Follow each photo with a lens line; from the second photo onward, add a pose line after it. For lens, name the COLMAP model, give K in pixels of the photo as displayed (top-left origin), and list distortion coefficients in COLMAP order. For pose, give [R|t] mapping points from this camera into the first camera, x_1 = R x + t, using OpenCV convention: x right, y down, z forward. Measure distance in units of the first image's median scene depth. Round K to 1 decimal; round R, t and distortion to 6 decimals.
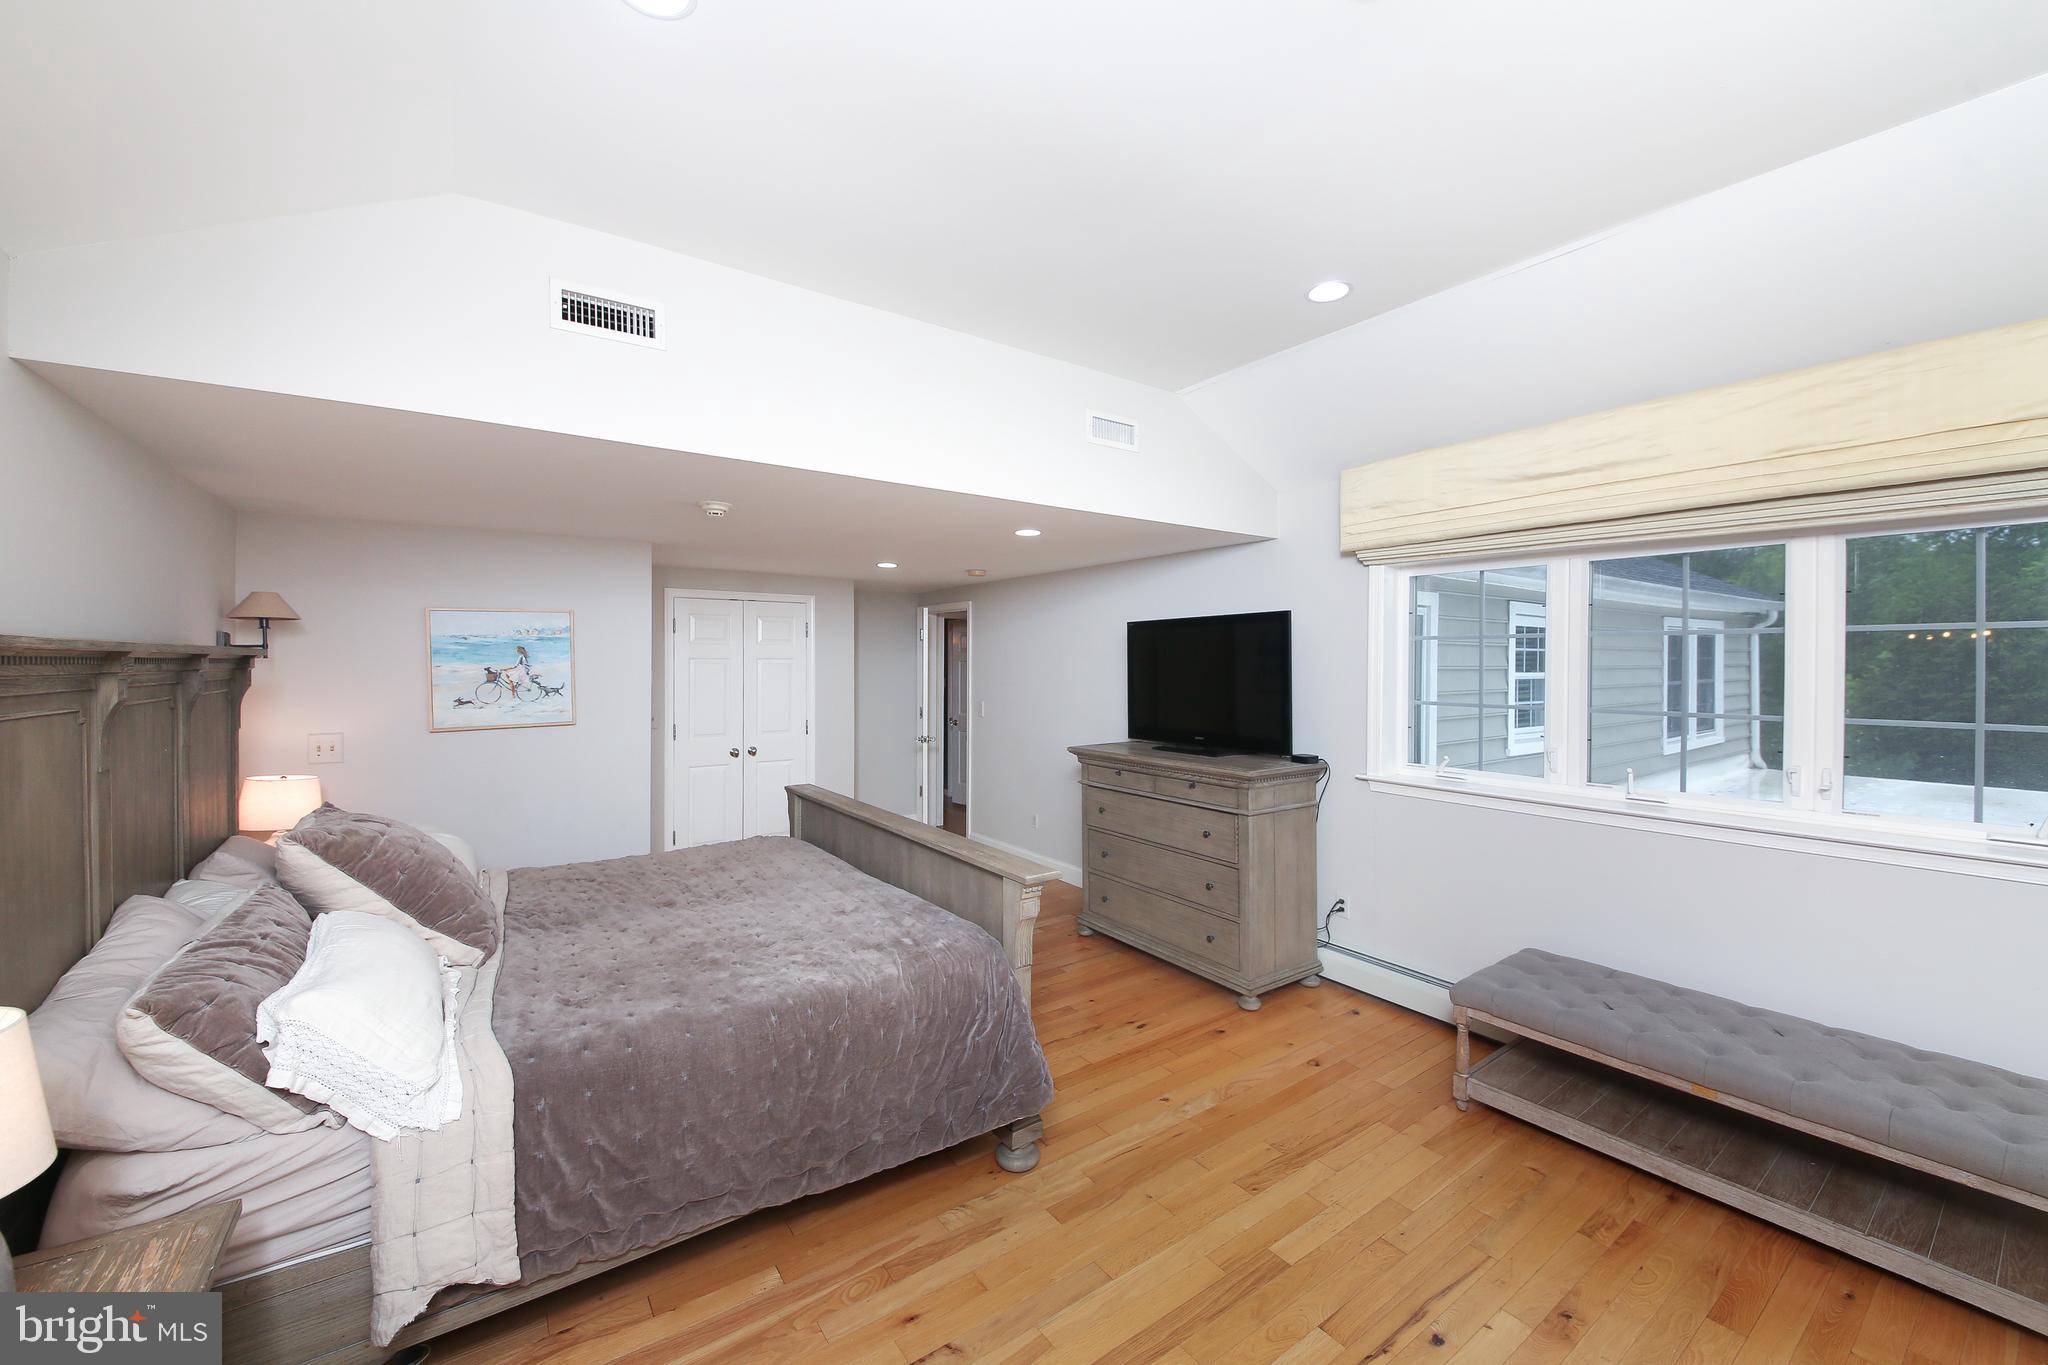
lens RADIAL K [[795.6, 0, 1059.8], [0, 795.6, 665.5], [0, 0, 1]] dist [0.017605, -0.000421]
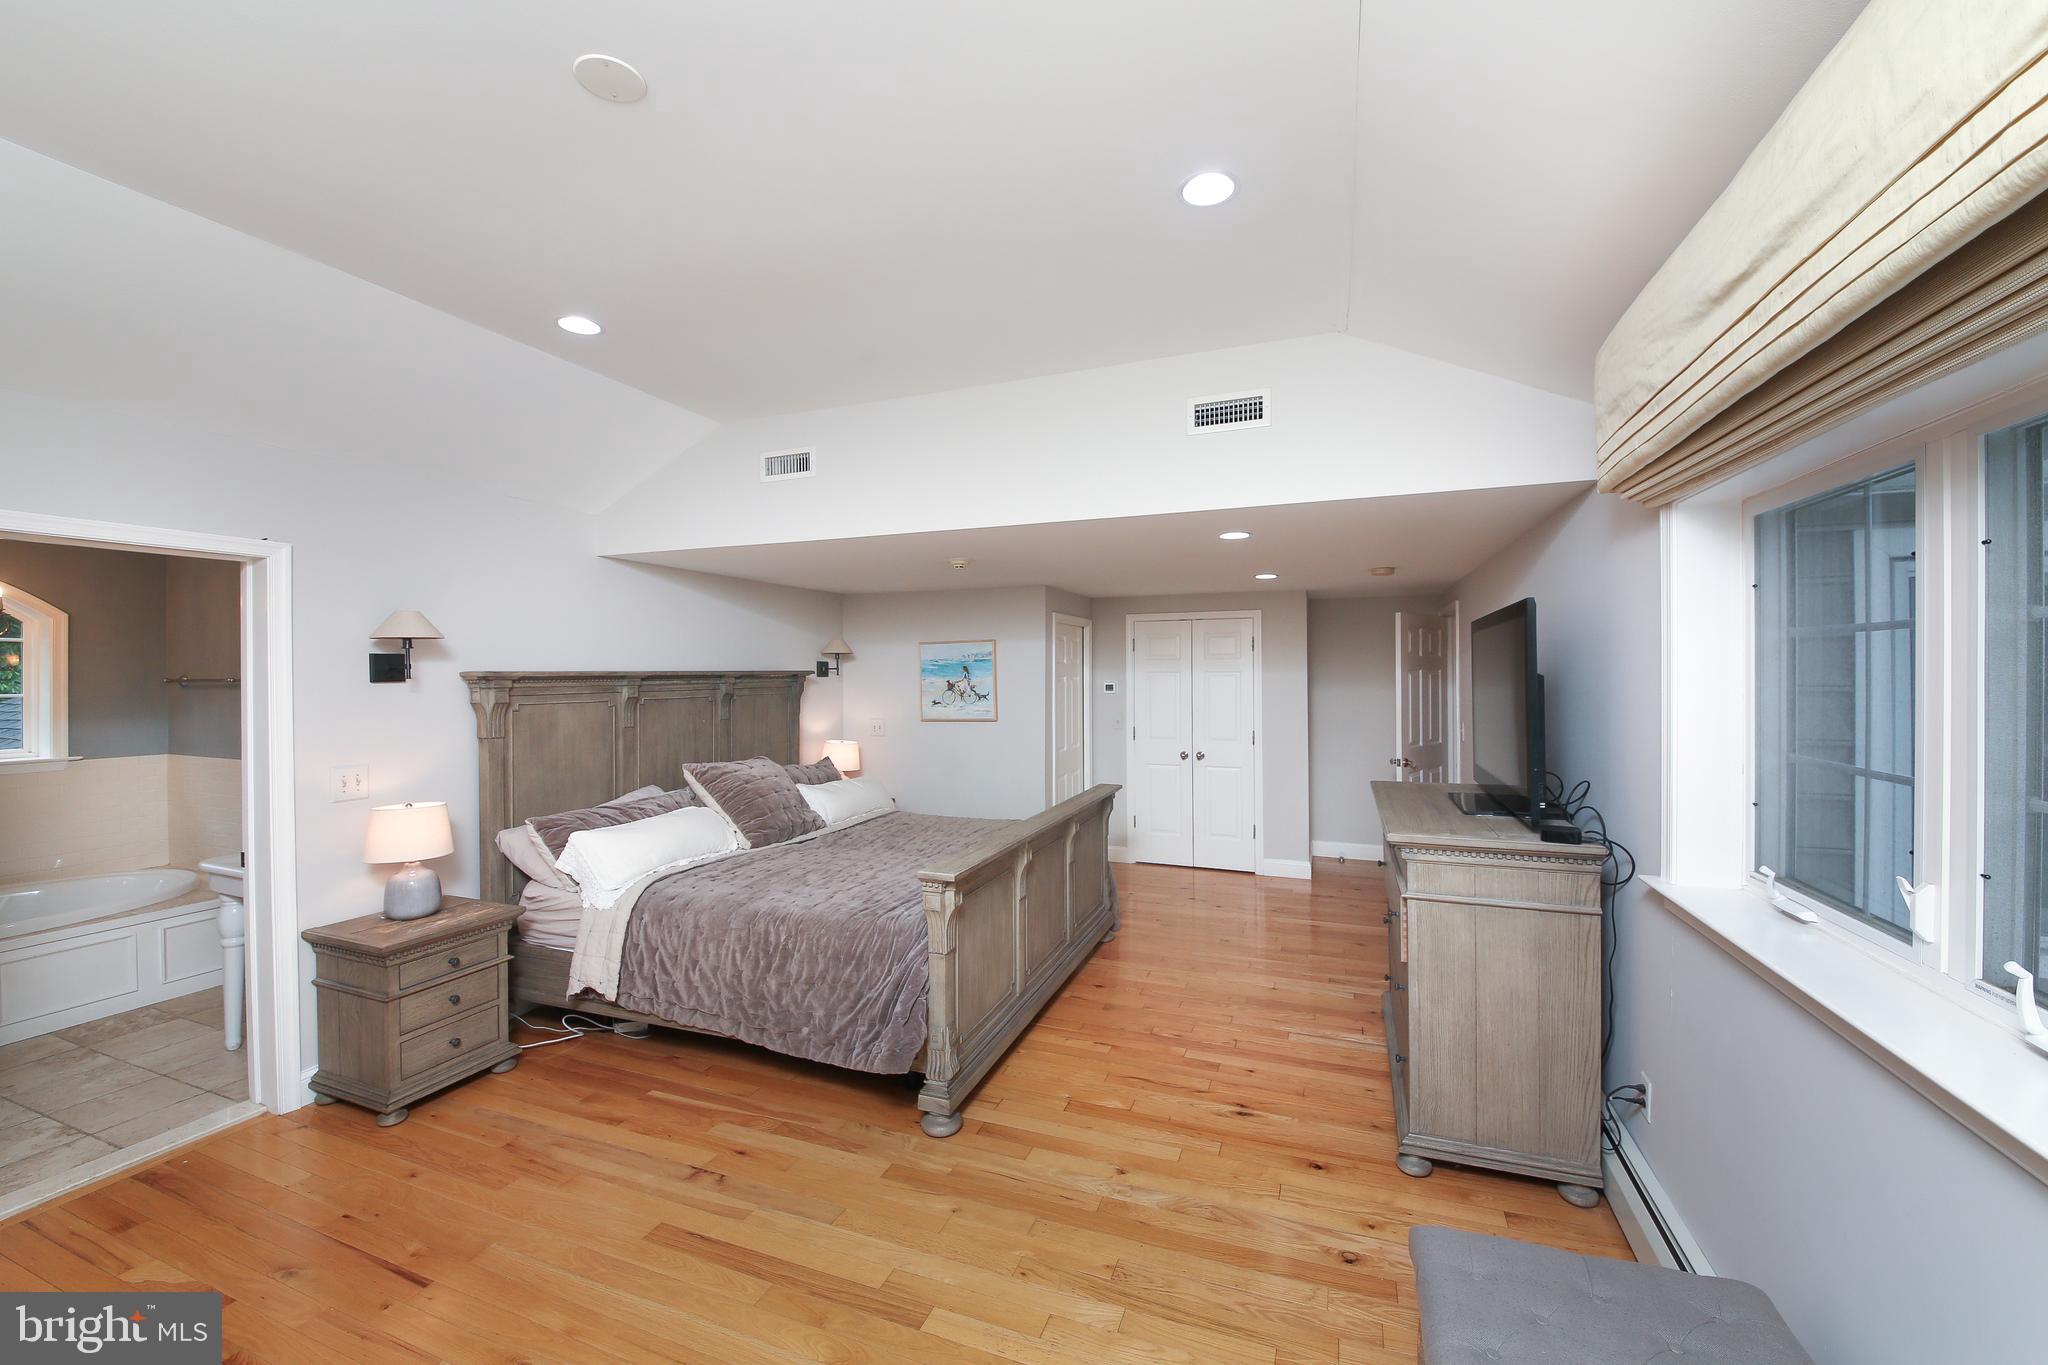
lens RADIAL K [[795.6, 0, 1056.2], [0, 795.6, 675.0], [0, 0, 1]] dist [0.017605, -0.000421]
pose [[0.559876, -0.000572, -0.828576, 0.646990], [0.004152, 0.999989, 0.002115, -0.010634], [0.828566, -0.004624, 0.559872, 0.341972]]
